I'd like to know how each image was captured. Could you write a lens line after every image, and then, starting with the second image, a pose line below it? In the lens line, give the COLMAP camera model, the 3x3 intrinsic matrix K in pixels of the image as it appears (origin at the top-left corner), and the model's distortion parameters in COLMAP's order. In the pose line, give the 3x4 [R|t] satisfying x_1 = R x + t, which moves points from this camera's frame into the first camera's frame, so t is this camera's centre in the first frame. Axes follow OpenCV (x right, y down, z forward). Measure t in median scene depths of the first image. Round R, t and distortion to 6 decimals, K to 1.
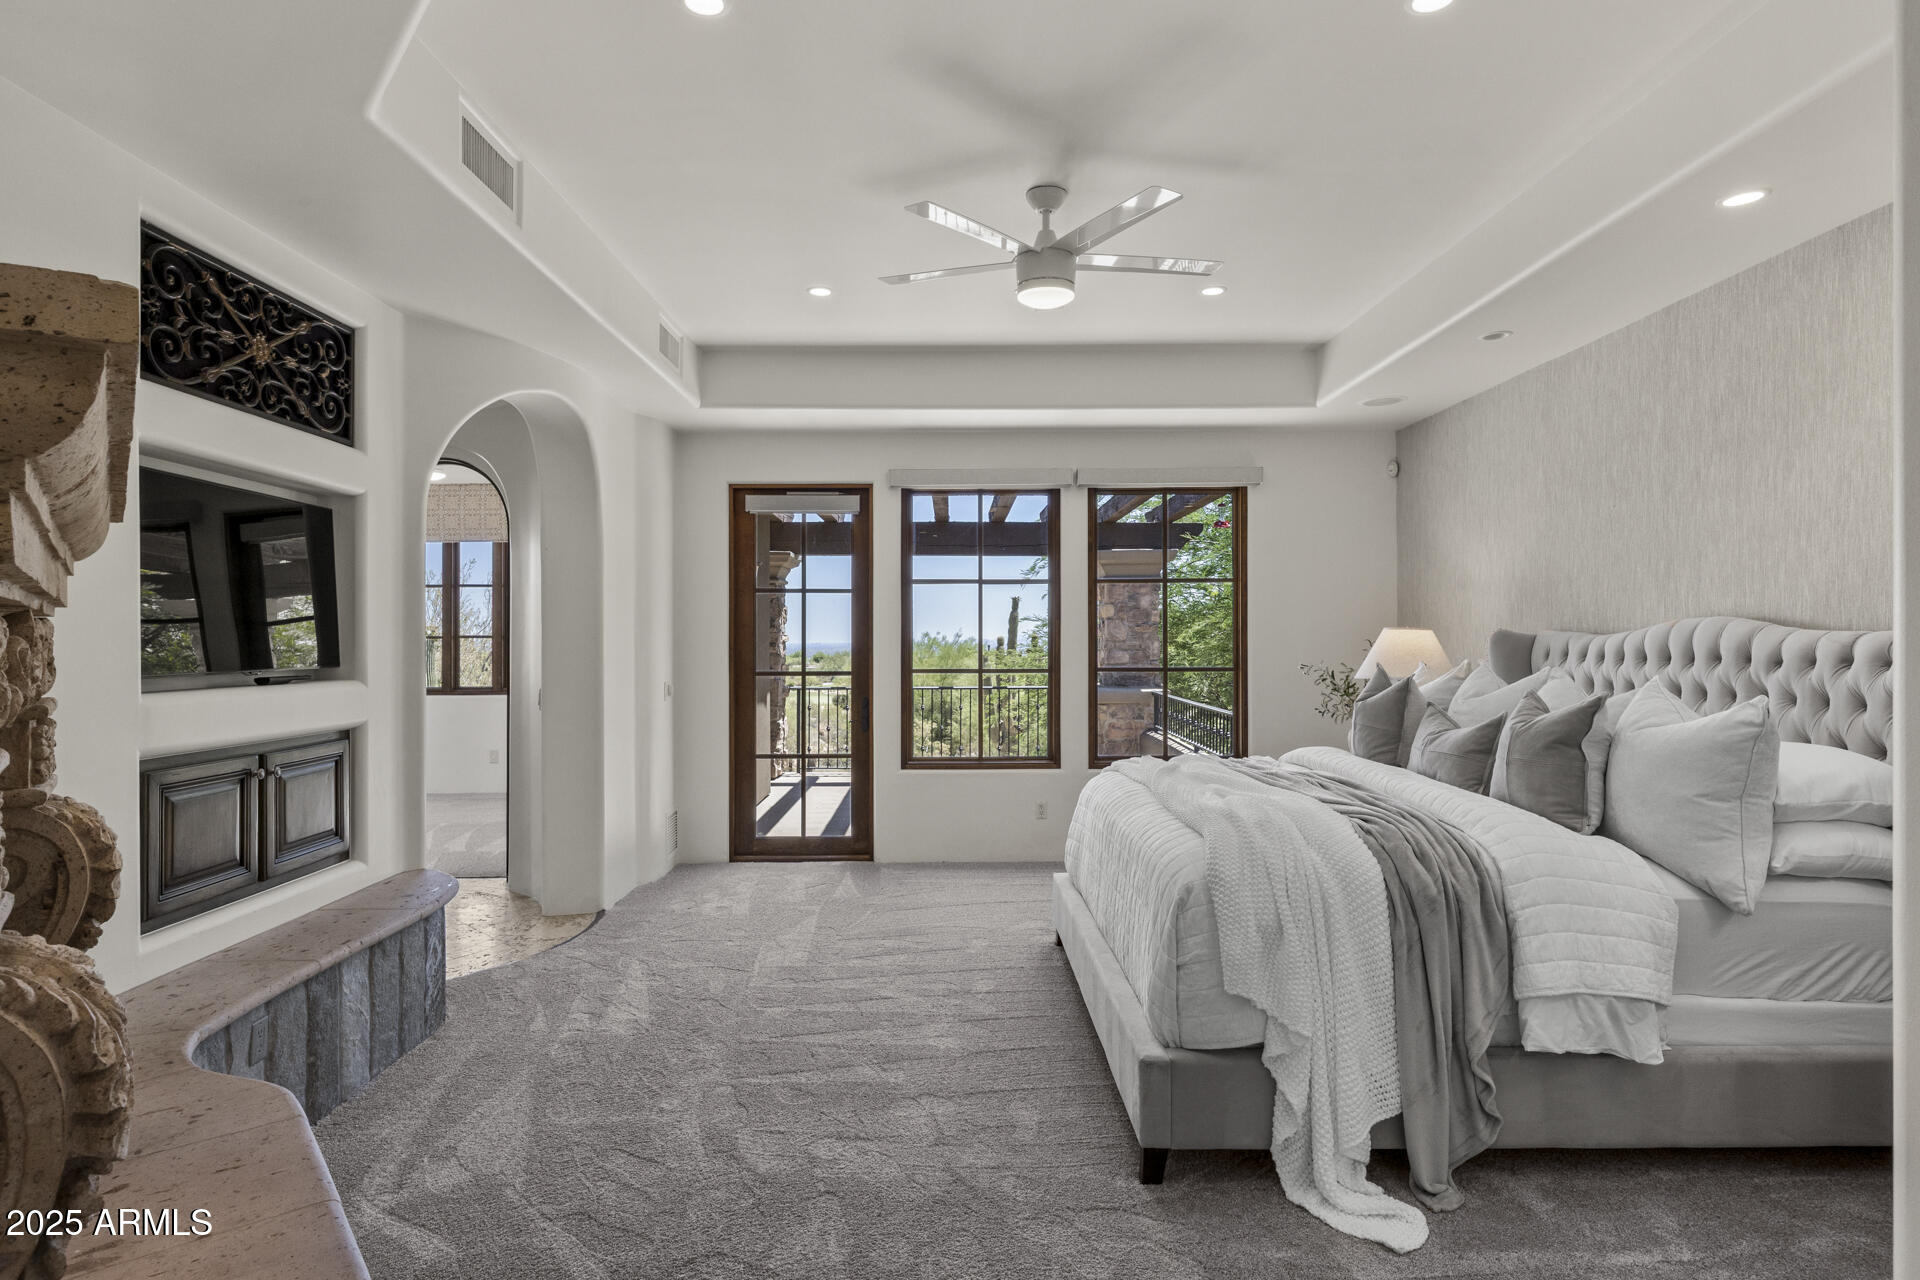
lens RADIAL K [[1040.8, 0, 956.4], [0, 1040.8, 635.5], [0, 0, 1]] dist [-0.002226, -0.000200]
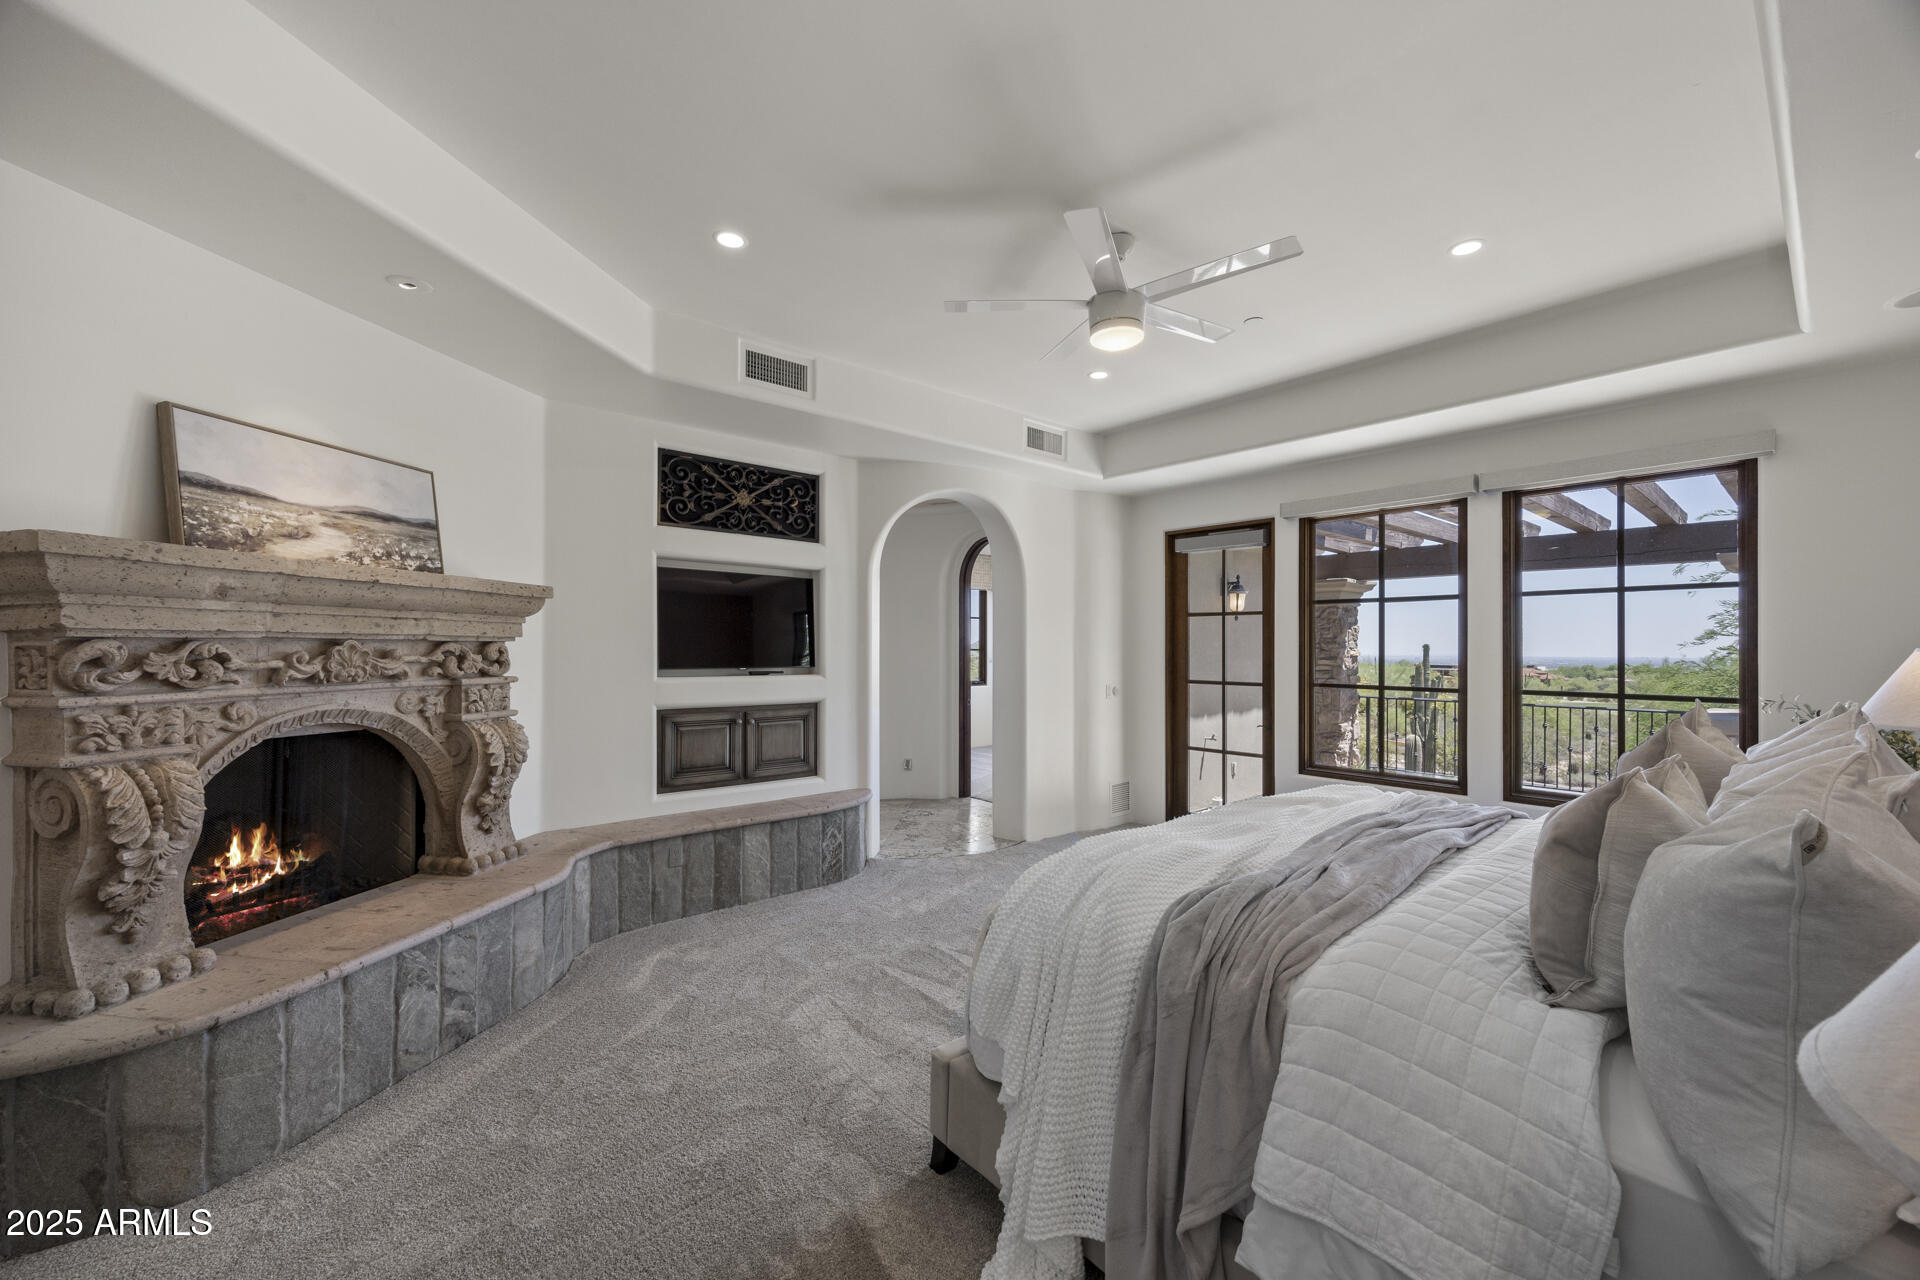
lens RADIAL K [[753.7, 0, 963.6], [0, 753.7, 646.0], [0, 0, 1]] dist [0.008775, -0.000215]
pose [[0.650250, 0.004437, -0.759707, 0.582838], [-0.005115, 0.999986, 0.001463, -0.009463], [0.759703, 0.002935, 0.650264, 0.374542]]
